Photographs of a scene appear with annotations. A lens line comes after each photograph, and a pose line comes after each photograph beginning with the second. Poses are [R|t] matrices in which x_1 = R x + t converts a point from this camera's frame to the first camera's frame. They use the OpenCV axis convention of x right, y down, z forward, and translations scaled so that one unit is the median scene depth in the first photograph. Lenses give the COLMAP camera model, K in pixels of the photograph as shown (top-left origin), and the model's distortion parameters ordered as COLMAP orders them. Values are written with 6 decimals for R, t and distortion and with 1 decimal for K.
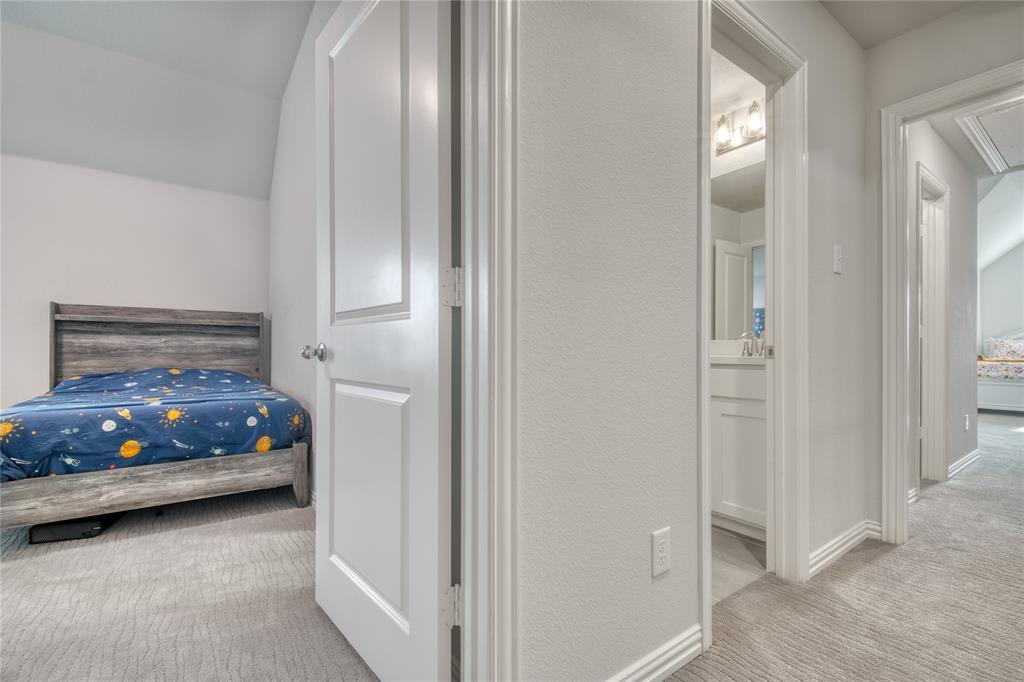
lens RADIAL K [[436.3, 0, 514.8], [0, 436.3, 345.4], [0, 0, 1]] dist [0.000359, -0.000625]
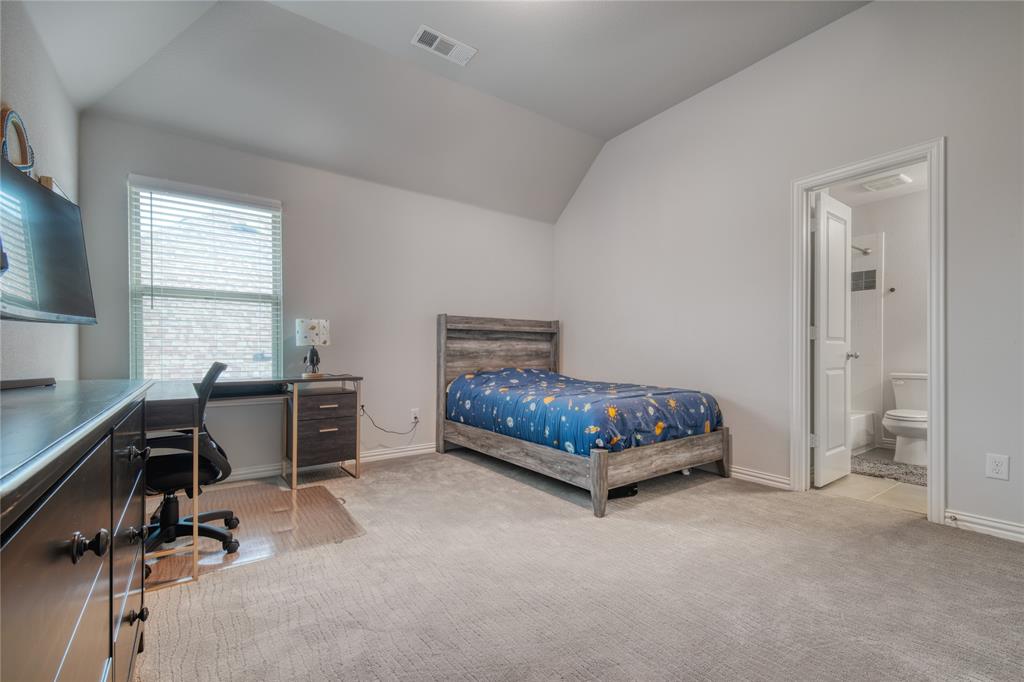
lens RADIAL K [[436.3, 0, 511.8], [0, 436.3, 343.3], [0, 0, 1]] dist [0.000359, -0.000625]
pose [[0.999993, -0.002891, -0.002276, -0.827282], [0.002877, 0.999976, -0.006279, -0.008847], [0.002294, 0.006272, 0.999978, -0.201044]]
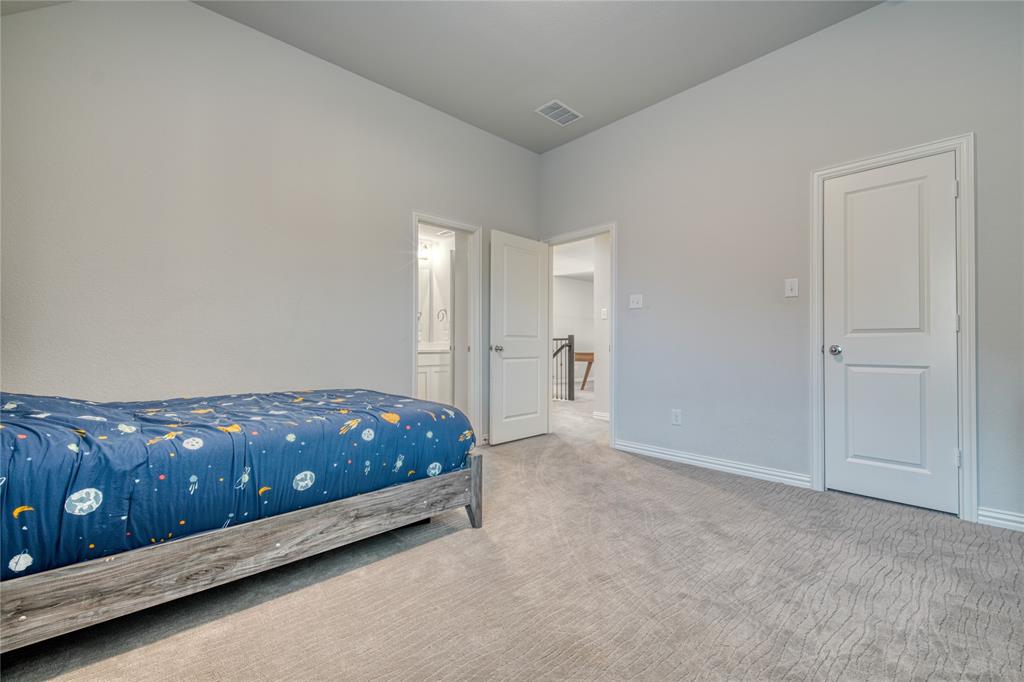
lens RADIAL K [[436.3, 0, 515.9], [0, 436.3, 346.1], [0, 0, 1]] dist [0.000359, -0.000625]
pose [[-0.137174, 0.013351, 0.990457, -1.455838], [0.003687, 0.999909, -0.012968, 0.013387], [-0.990540, 0.001873, -0.137211, 0.712331]]
